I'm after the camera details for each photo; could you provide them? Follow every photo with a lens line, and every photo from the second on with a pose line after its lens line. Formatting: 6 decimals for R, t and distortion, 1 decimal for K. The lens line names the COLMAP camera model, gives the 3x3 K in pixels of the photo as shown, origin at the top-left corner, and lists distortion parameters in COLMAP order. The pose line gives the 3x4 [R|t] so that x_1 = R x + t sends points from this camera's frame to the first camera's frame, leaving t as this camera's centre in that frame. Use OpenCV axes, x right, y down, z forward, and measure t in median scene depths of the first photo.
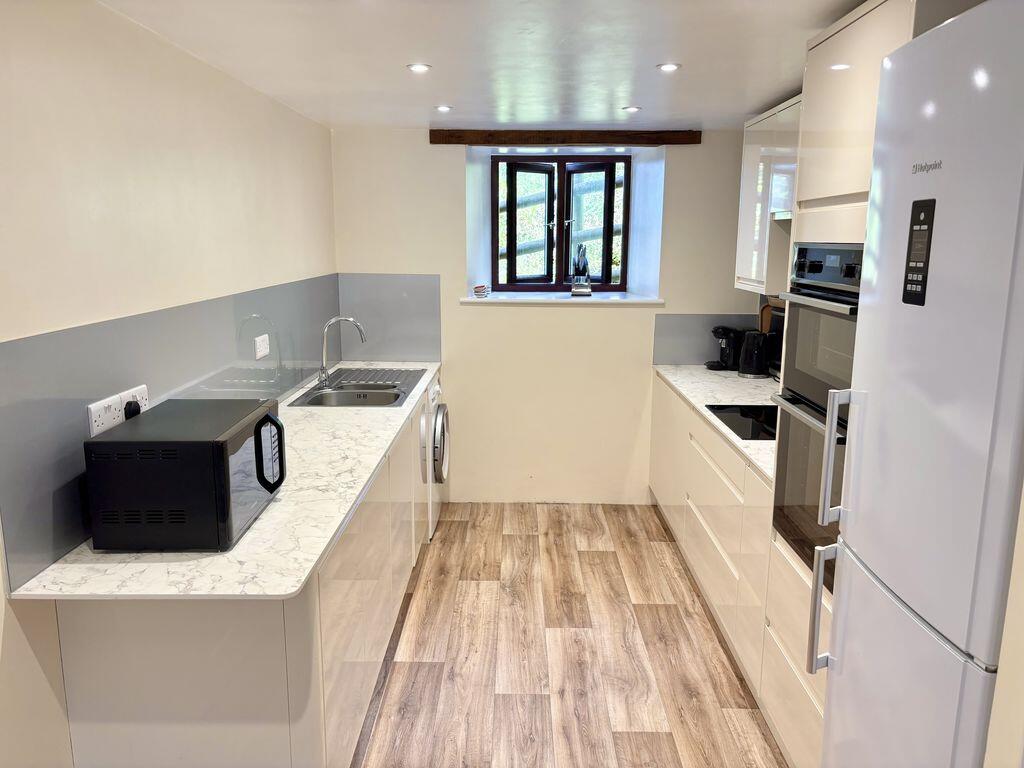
lens RADIAL K [[777.3, 0, 512.1], [0, 777.3, 387.1], [0, 0, 1]] dist [0.062955, -0.058310]
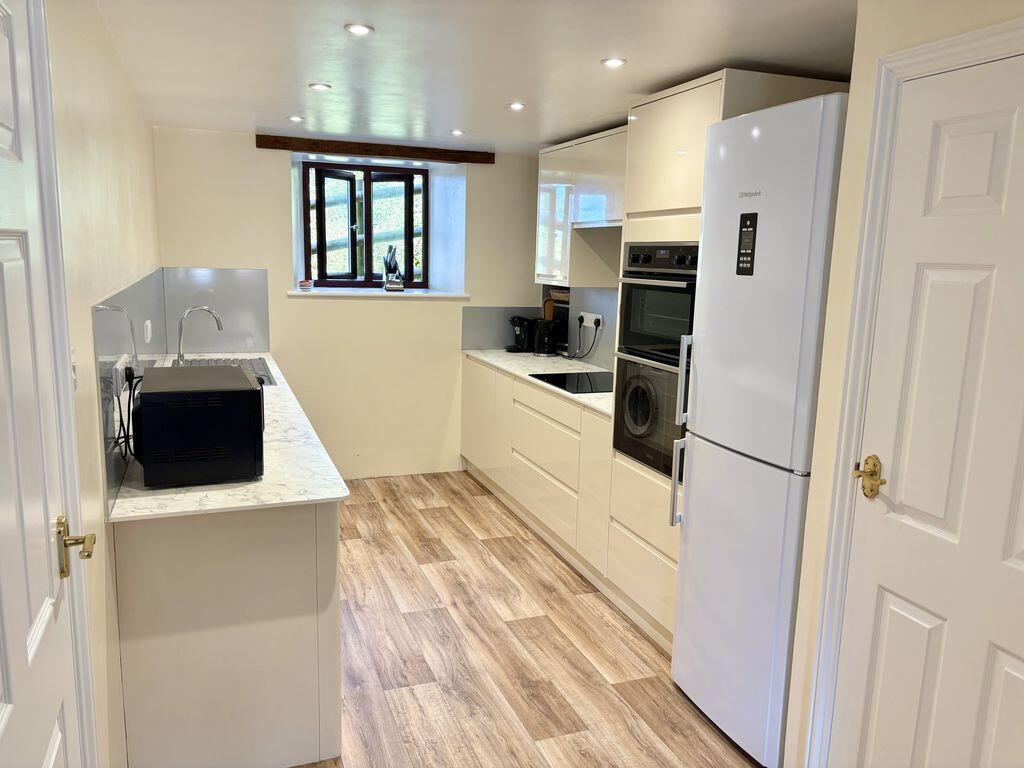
lens RADIAL K [[777.3, 0, 512.7], [0, 777.3, 387.3], [0, 0, 1]] dist [0.062955, -0.058310]
pose [[0.929687, -0.043753, 0.365743, -0.221687], [0.048417, 0.998821, -0.003585, 0.044861], [-0.365155, 0.021041, 0.930709, -0.142286]]
